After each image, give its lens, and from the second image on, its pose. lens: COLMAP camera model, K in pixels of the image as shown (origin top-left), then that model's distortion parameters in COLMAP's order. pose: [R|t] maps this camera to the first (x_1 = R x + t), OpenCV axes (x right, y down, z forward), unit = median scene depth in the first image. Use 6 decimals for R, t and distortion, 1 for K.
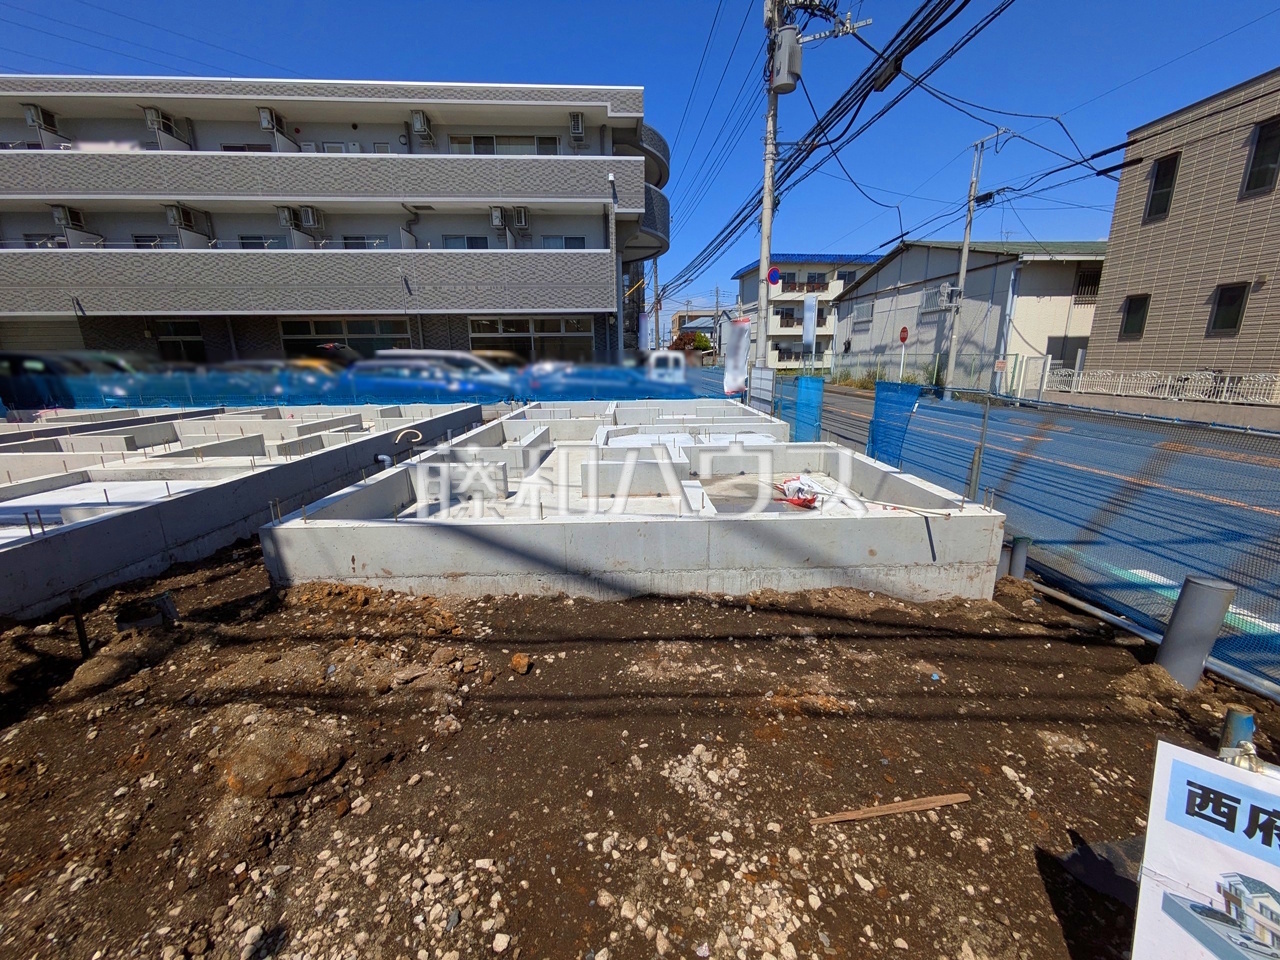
lens RADIAL K [[506.4, 0, 640.7], [0, 506.4, 479.9], [0, 0, 1]] dist [-0.002615, 0.002661]
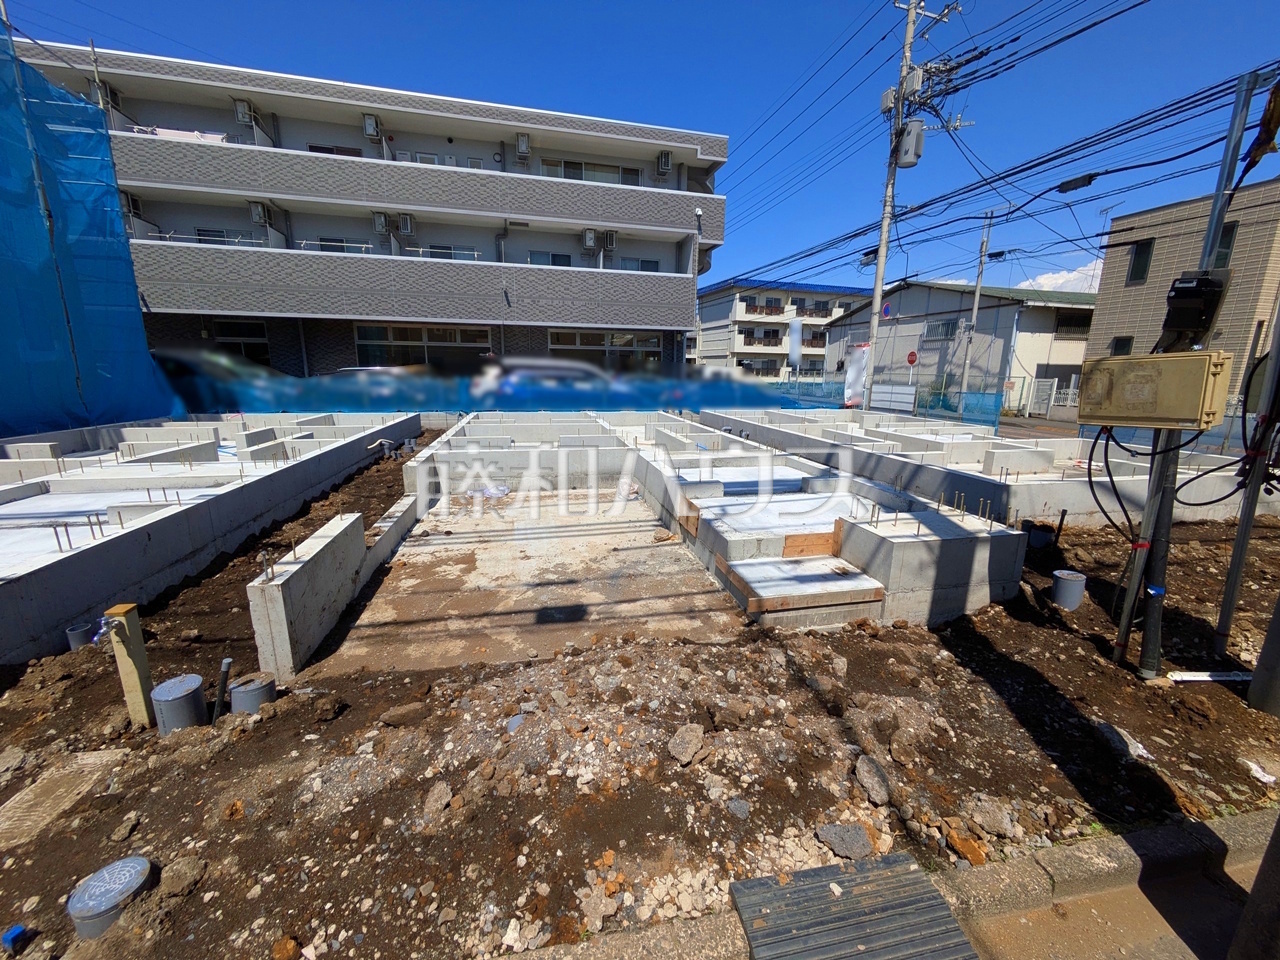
lens RADIAL K [[506.4, 0, 641.5], [0, 506.4, 481.1], [0, 0, 1]] dist [-0.002615, 0.002661]
pose [[0.980839, -0.018290, 0.193959, -0.409349], [0.022181, 0.999594, -0.017911, 0.016237], [-0.193552, 0.021870, 0.980846, -0.062506]]
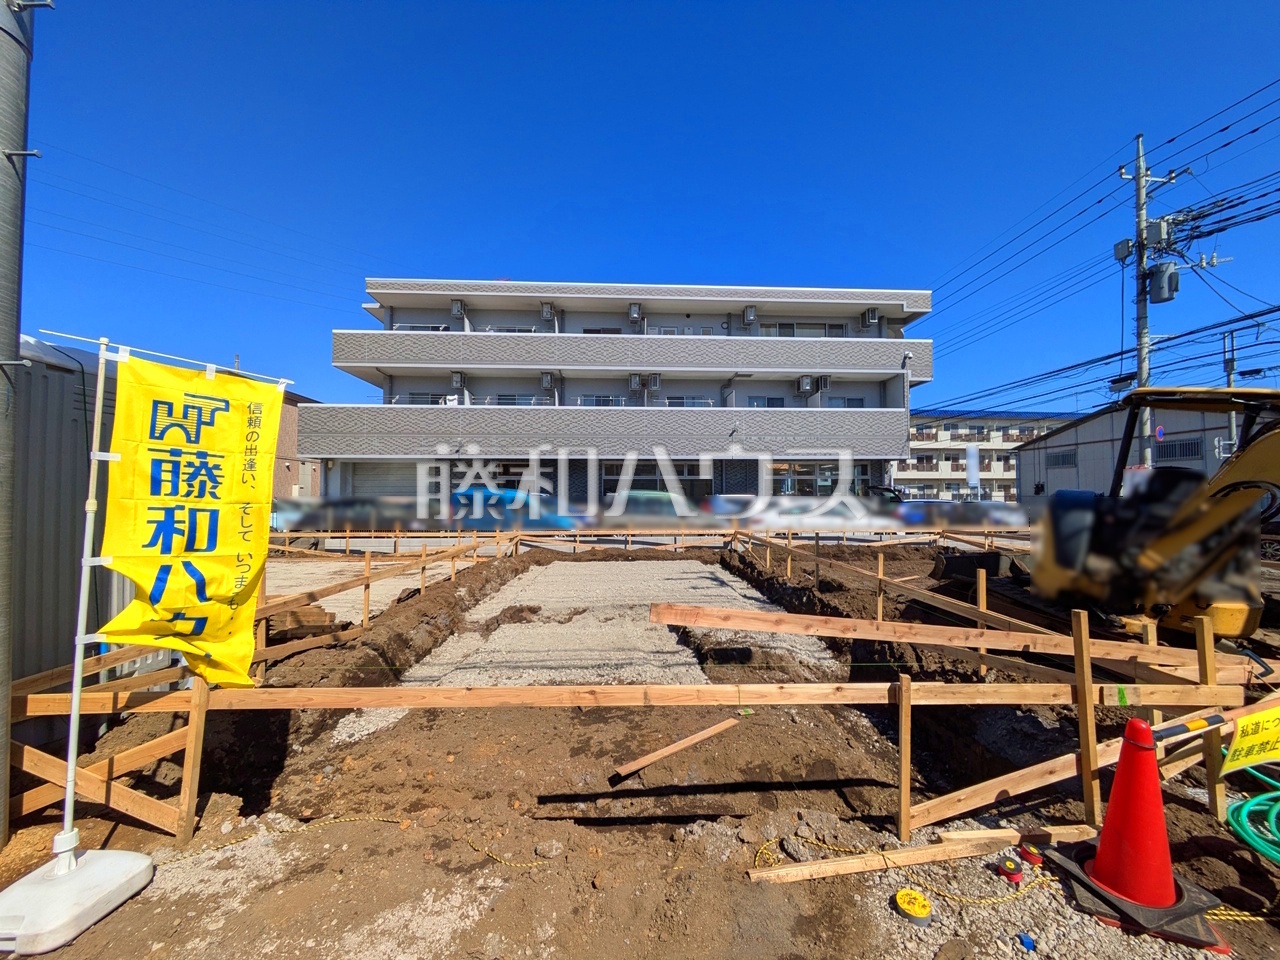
lens RADIAL K [[506.4, 0, 642.2], [0, 506.4, 483.4], [0, 0, 1]] dist [-0.002615, 0.002661]
pose [[0.999970, 0.007716, -0.000907, -0.695003], [-0.007683, 0.964874, -0.262600, 0.028772], [-0.001151, 0.262599, 0.964904, -0.096918]]
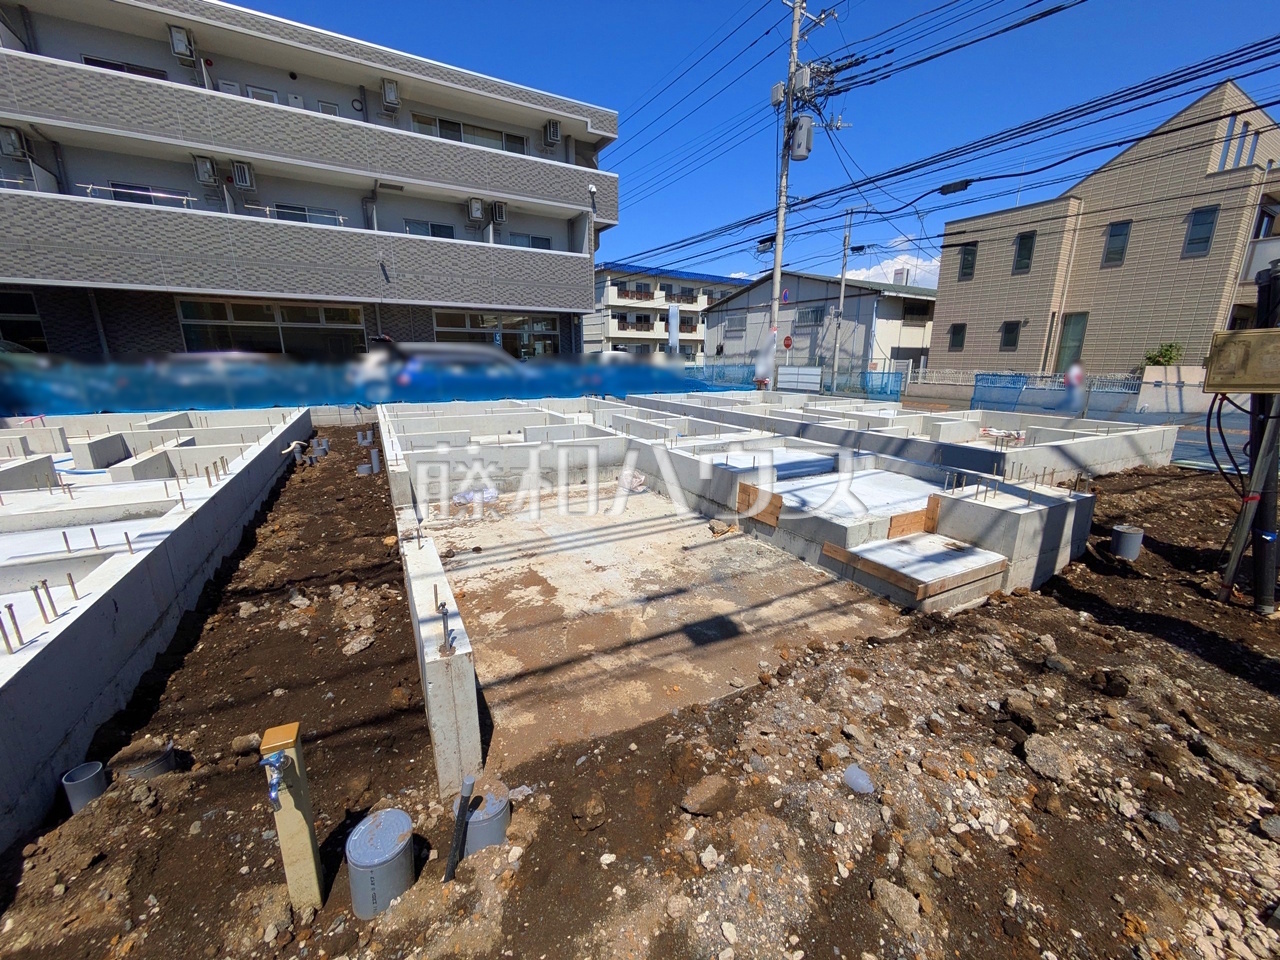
lens RADIAL K [[506.4, 0, 641.6], [0, 506.4, 482.6], [0, 0, 1]] dist [-0.002615, 0.002661]
pose [[0.892769, -0.092510, 0.440915, -0.497053], [0.089993, 0.995585, 0.026669, 0.007224], [-0.441435, 0.015870, 0.897153, -0.004520]]
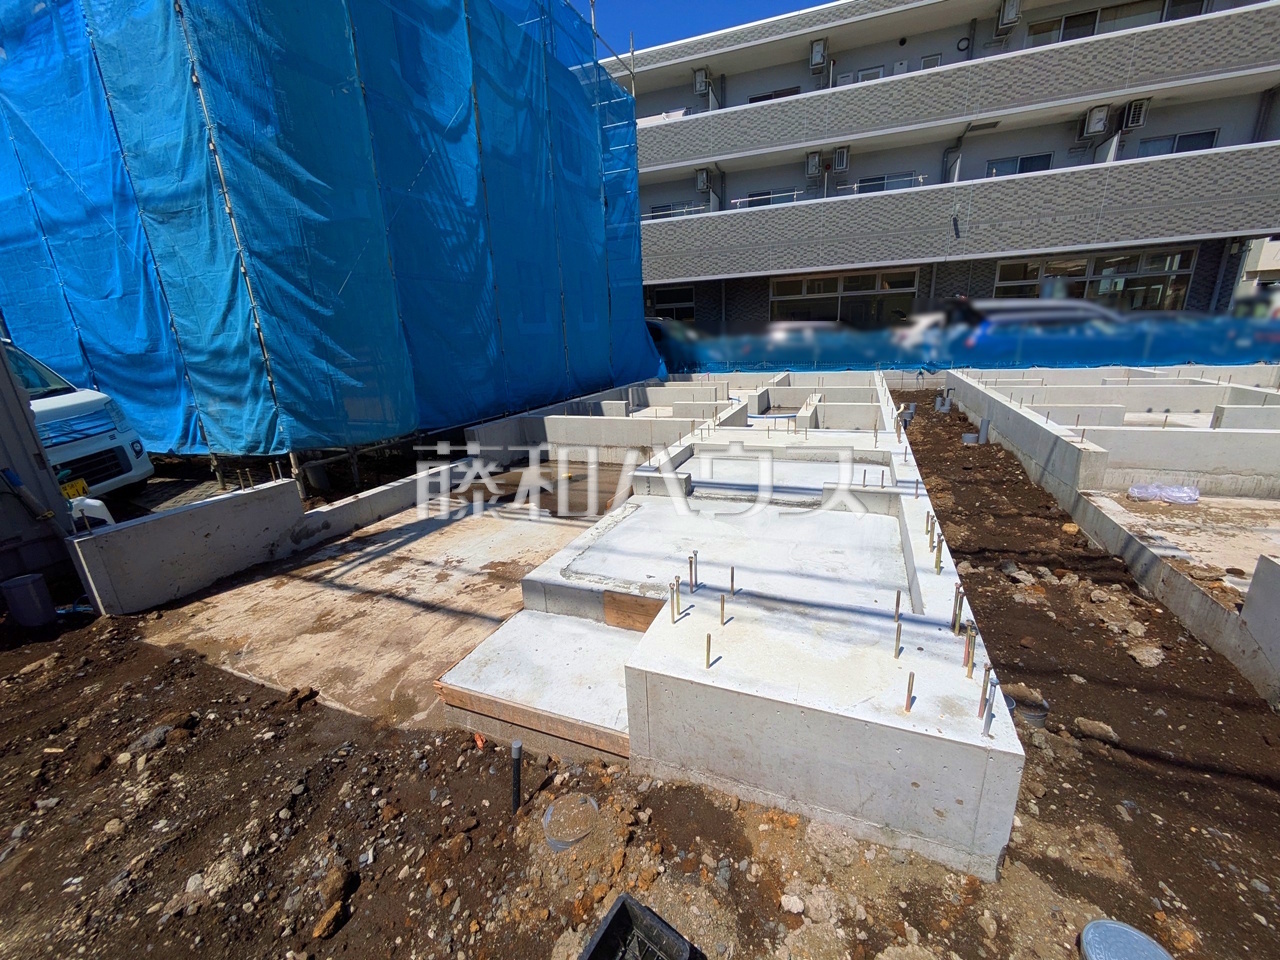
lens RADIAL K [[506.4, 0, 642.0], [0, 506.4, 480.1], [0, 0, 1]] dist [-0.002615, 0.002661]
pose [[0.917115, 0.082875, -0.389912, -0.592320], [-0.058984, 0.995595, 0.072875, 0.005536], [0.394234, -0.043836, 0.917964, 0.004475]]
